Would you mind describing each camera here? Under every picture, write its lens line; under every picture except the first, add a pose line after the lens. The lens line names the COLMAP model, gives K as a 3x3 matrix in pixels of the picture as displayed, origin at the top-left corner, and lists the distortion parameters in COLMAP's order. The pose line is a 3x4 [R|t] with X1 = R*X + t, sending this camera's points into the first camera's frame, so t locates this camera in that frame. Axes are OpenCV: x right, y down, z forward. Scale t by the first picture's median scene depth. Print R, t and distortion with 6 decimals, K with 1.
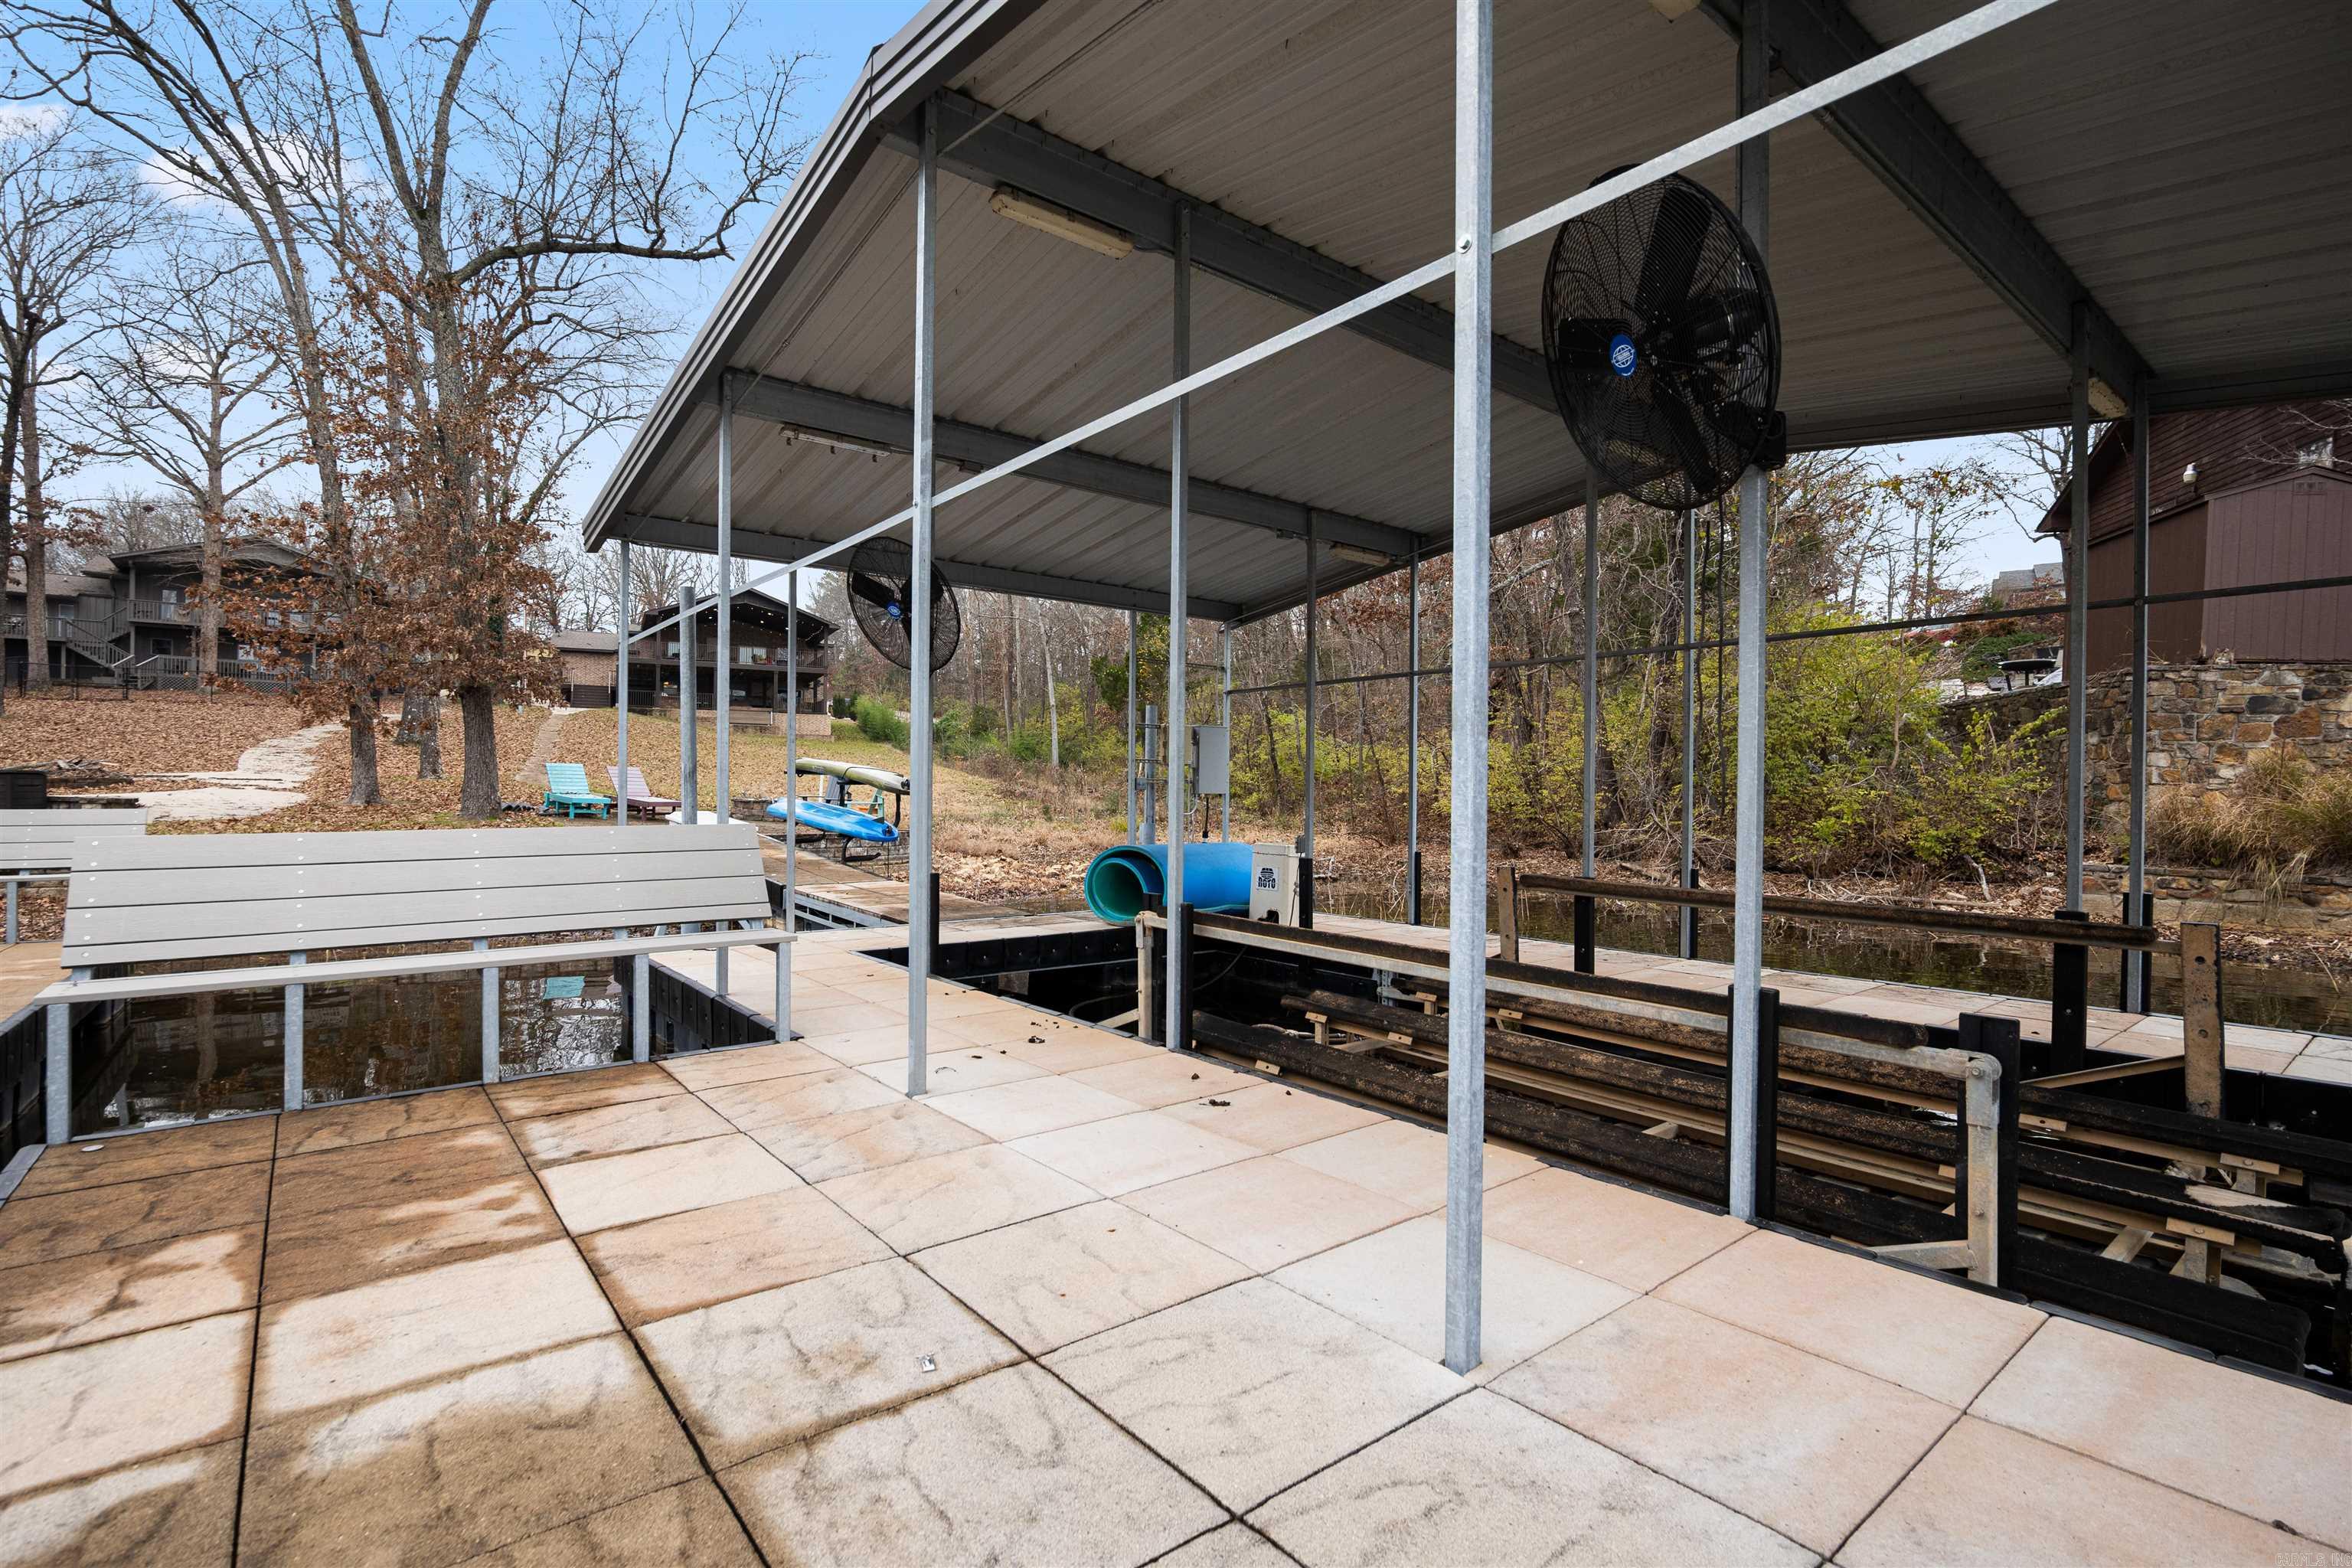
lens RADIAL K [[1097.9, 0, 1234.6], [0, 1097.9, 790.0], [0, 0, 1]] dist [-0.017104, 0.001046]
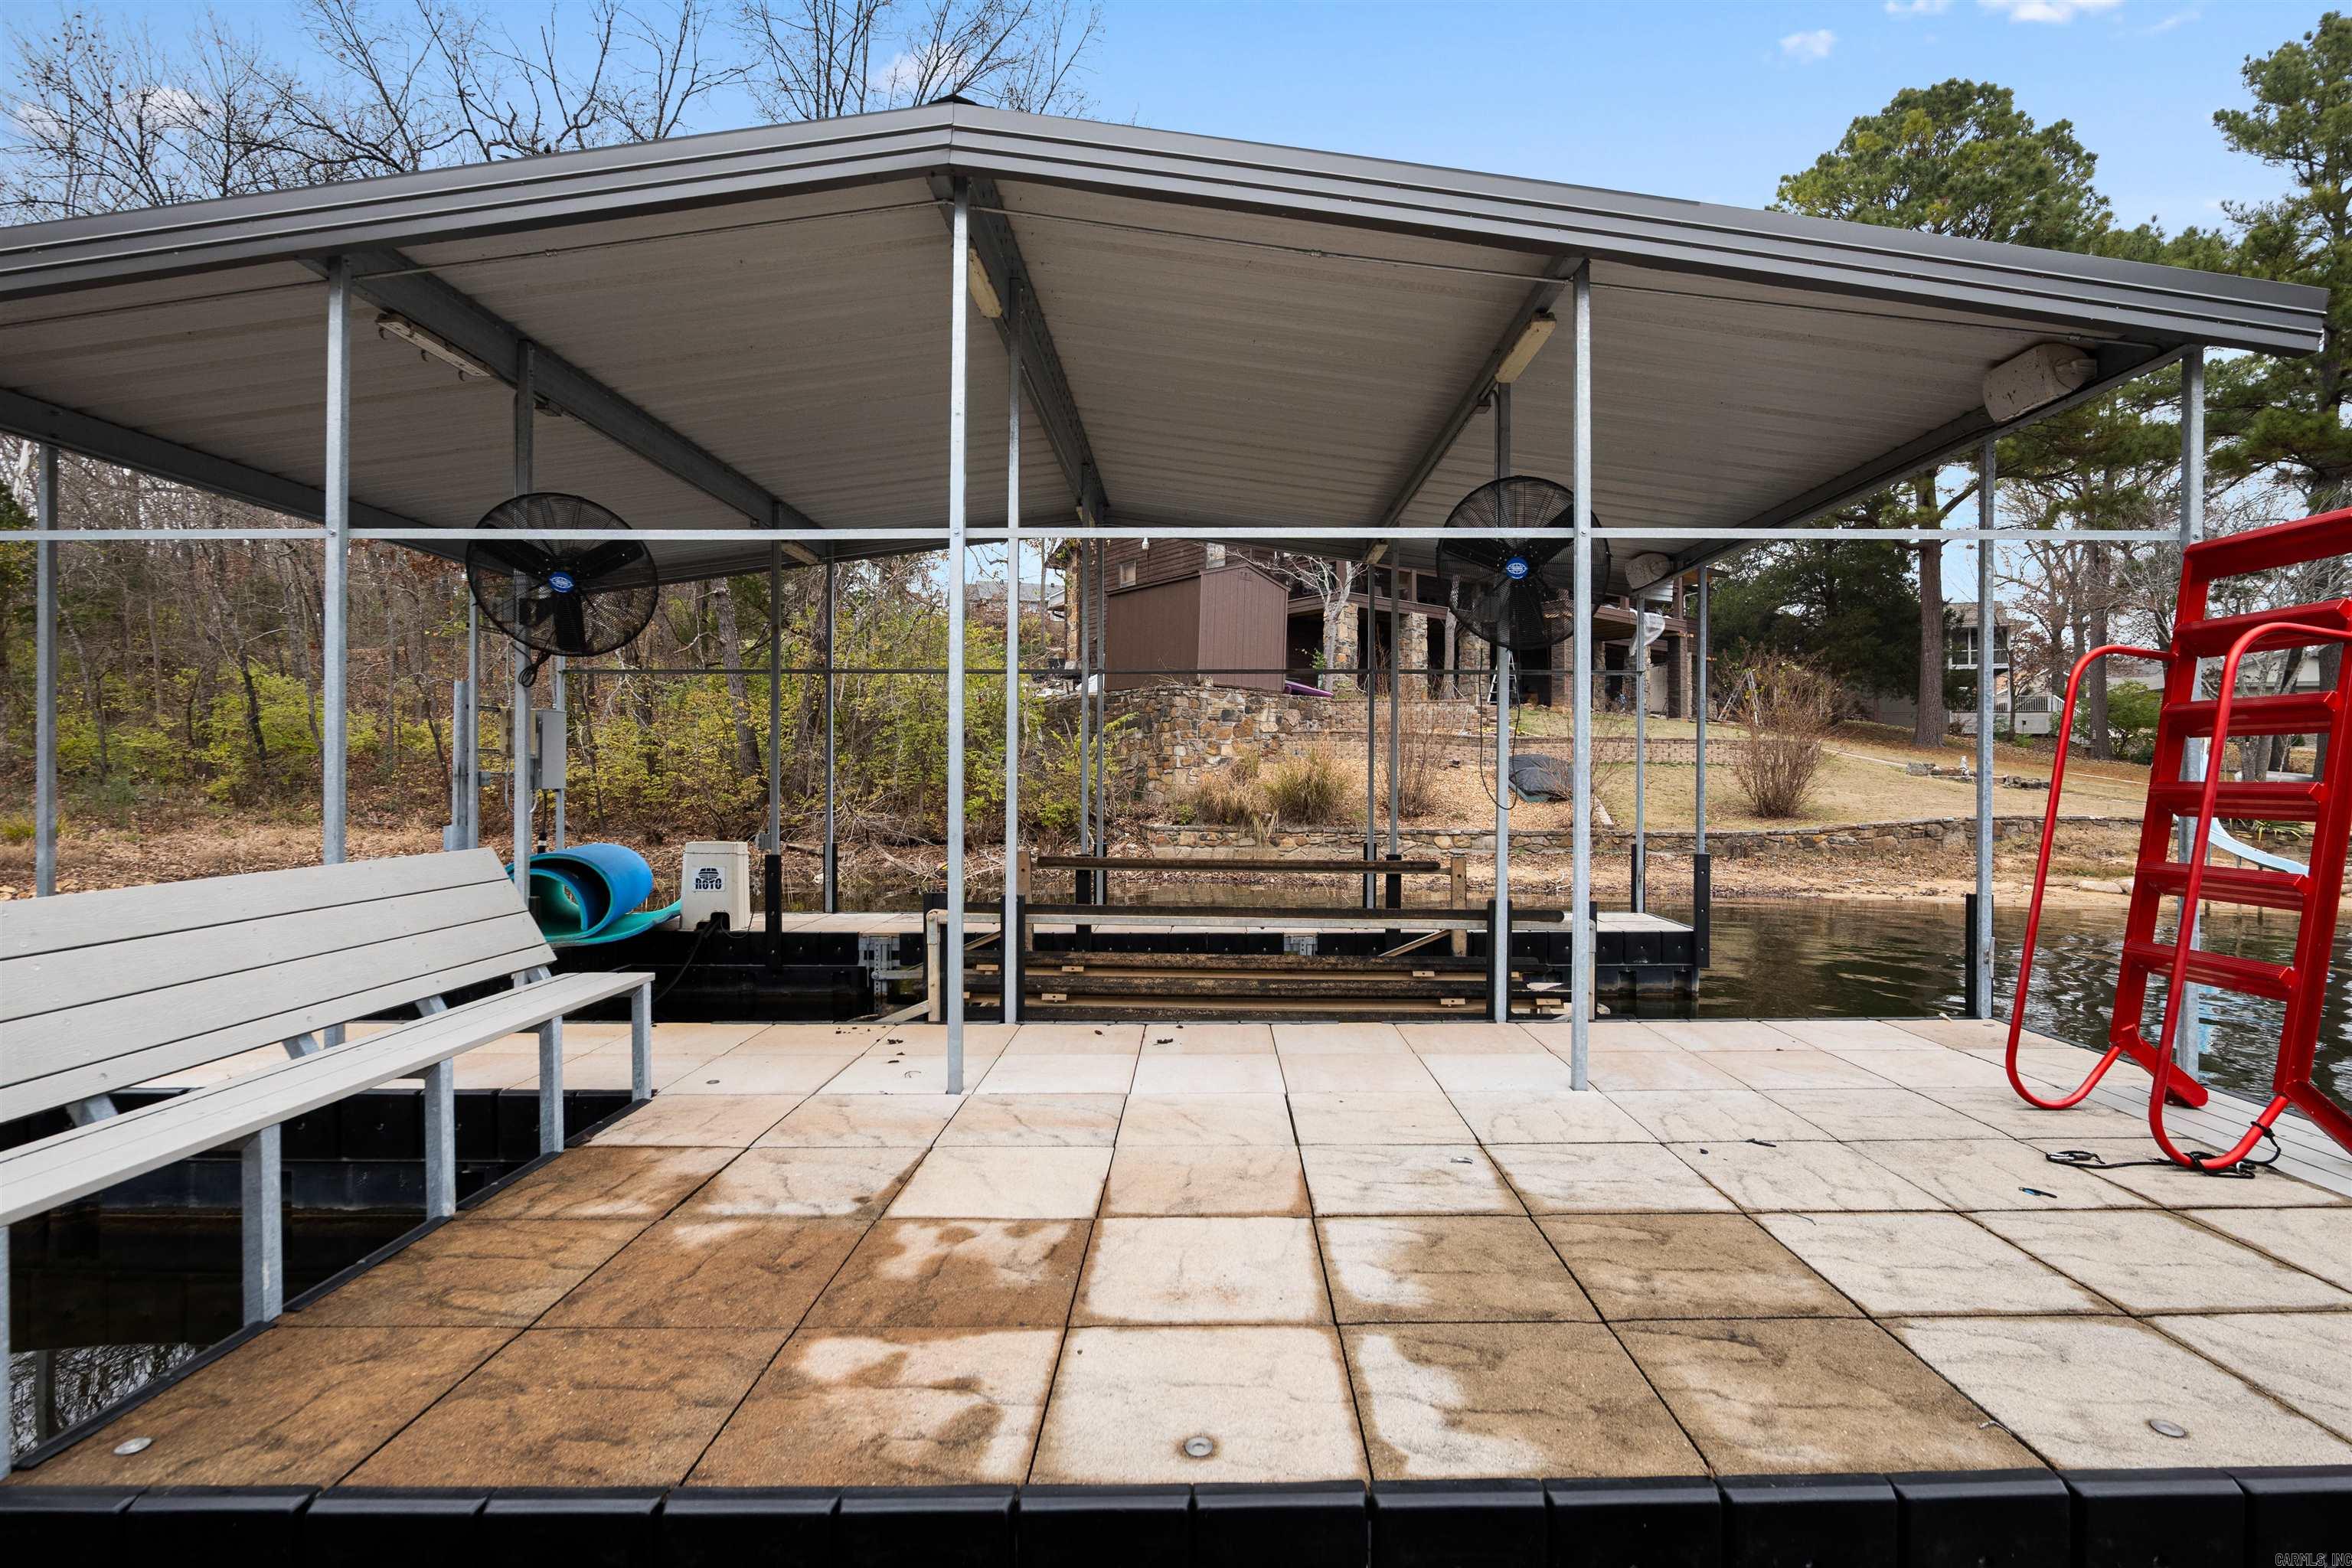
lens RADIAL K [[1097.9, 0, 1234.6], [0, 1097.9, 790.0], [0, 0, 1]] dist [-0.017104, 0.001046]
pose [[0.628586, -0.017544, 0.777542, -1.229420], [-0.000509, 0.999736, 0.022969, -0.052635], [-0.777740, -0.014834, 0.628411, 0.160119]]
